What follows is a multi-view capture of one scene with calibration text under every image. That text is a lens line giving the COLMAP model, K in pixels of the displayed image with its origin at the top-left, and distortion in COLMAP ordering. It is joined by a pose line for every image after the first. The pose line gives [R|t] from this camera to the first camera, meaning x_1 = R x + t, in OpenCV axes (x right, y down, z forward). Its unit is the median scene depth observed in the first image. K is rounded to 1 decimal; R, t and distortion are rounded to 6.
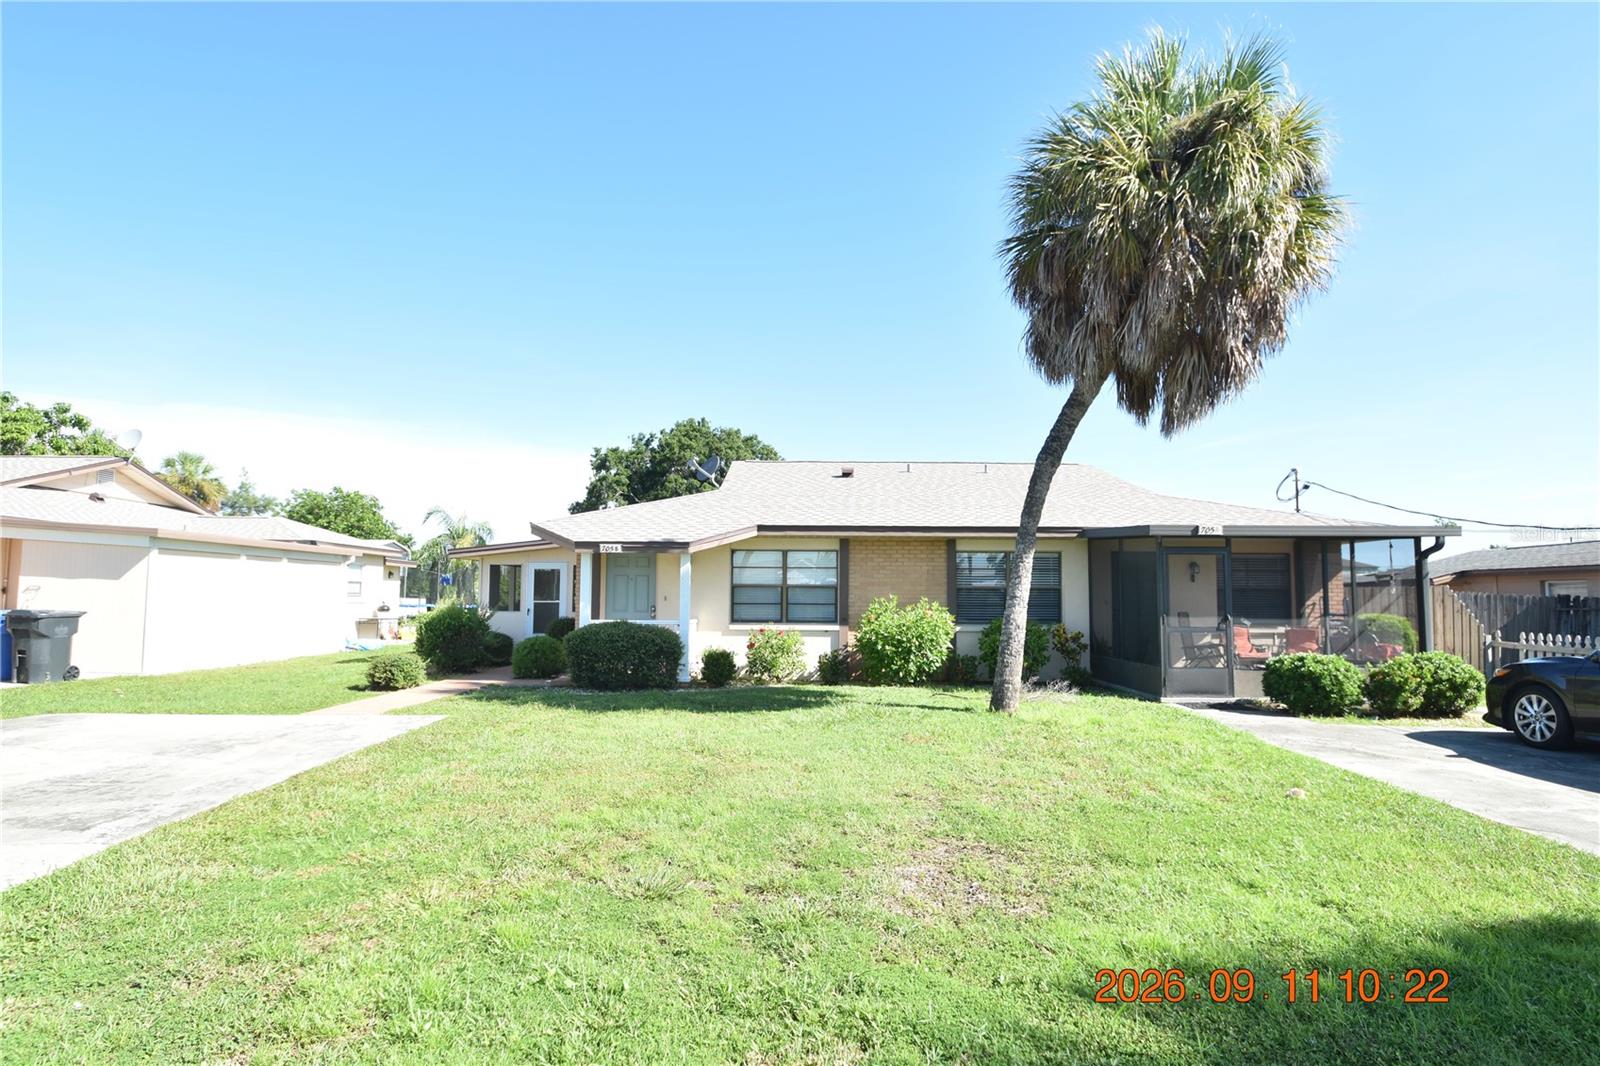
lens RADIAL K [[793.5, 0, 800.0], [0, 793.5, 533.0], [0, 0, 1]] dist [-0.019519, -0.000232]
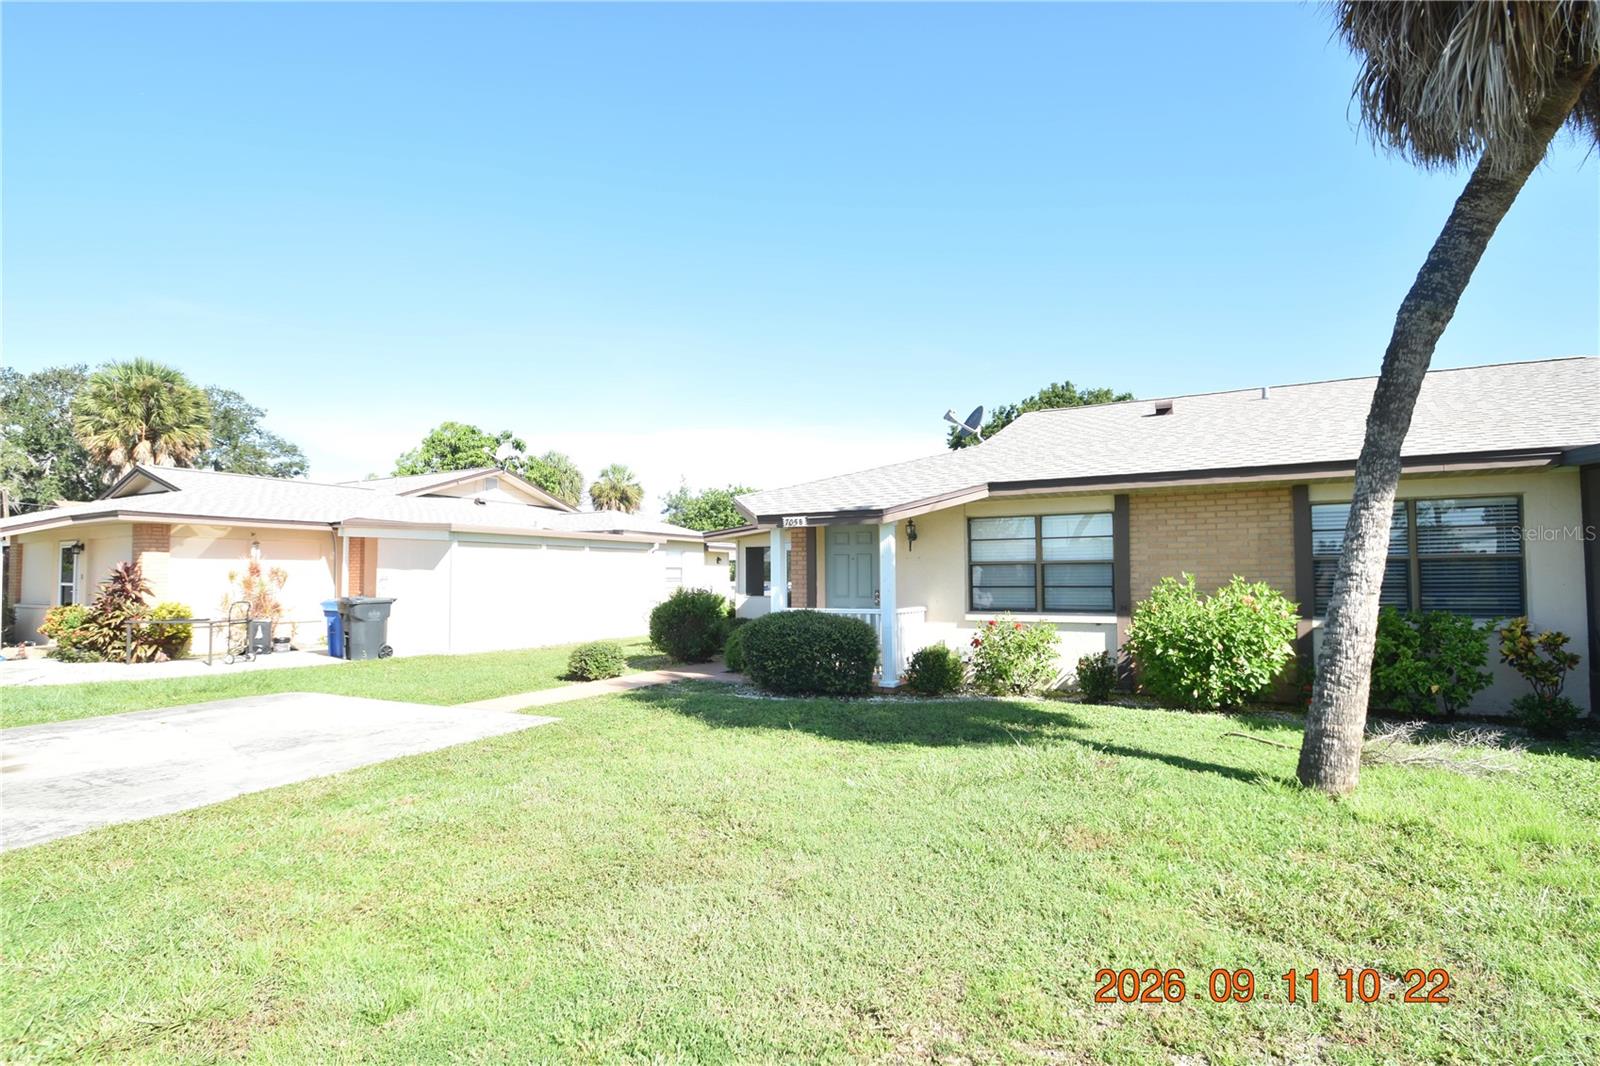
lens RADIAL K [[778.3, 0, 800.0], [0, 778.3, 533.0], [0, 0, 1]] dist [-0.000672, -0.015306]
pose [[0.876145, -0.039173, -0.480453, 0.148511], [0.050177, 0.998690, 0.010076, 0.022044], [0.479429, -0.032936, 0.876962, 0.274085]]
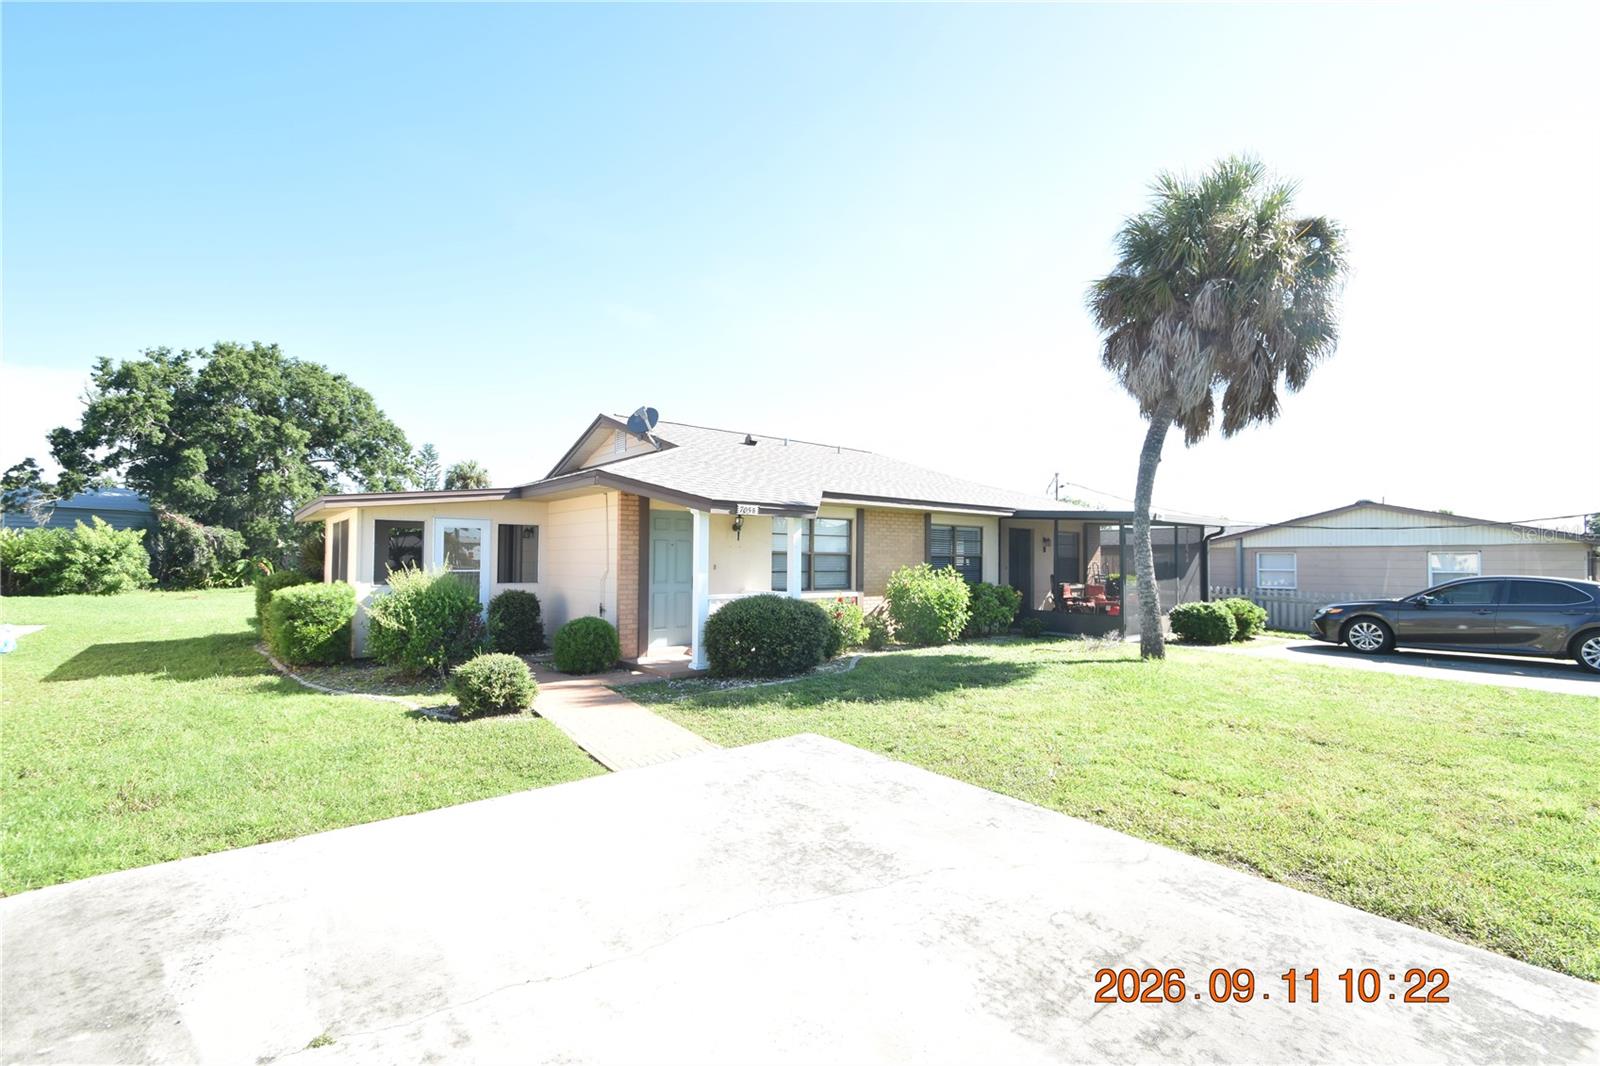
lens RADIAL K [[685.5, 0, 800.0], [0, 685.5, 533.0], [0, 0, 1]] dist [0.000971, 0.000058]
pose [[0.781355, 0.022722, 0.623673, -0.613931], [-0.052103, 0.998223, 0.028909, 0.019076], [-0.621908, -0.055083, 0.781151, 0.377077]]
